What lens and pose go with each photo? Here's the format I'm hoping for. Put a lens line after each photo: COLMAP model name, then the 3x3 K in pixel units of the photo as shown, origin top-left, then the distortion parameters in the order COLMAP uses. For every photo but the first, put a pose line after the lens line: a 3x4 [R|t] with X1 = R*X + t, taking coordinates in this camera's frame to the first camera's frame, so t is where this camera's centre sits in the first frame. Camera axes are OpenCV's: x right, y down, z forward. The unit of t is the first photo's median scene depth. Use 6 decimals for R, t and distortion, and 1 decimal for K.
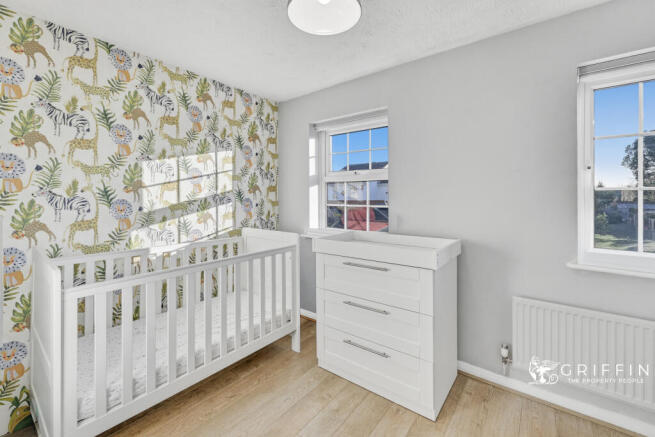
lens RADIAL K [[279.9, 0, 335.6], [0, 279.9, 193.9], [0, 0, 1]] dist [0.004652, 0.000566]
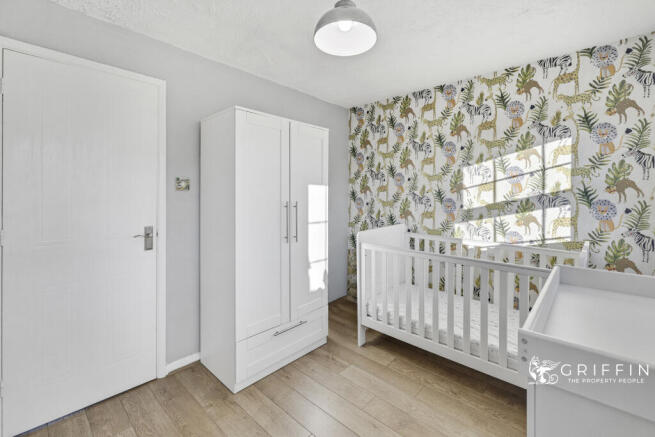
lens RADIAL K [[279.9, 0, 337.4], [0, 279.9, 196.2], [0, 0, 1]] dist [0.004652, 0.000566]
pose [[-0.068358, 0.004682, -0.997650, 0.505674], [0.001334, 0.999989, 0.004602, 0.002387], [0.997660, -0.001016, -0.068363, 0.486414]]
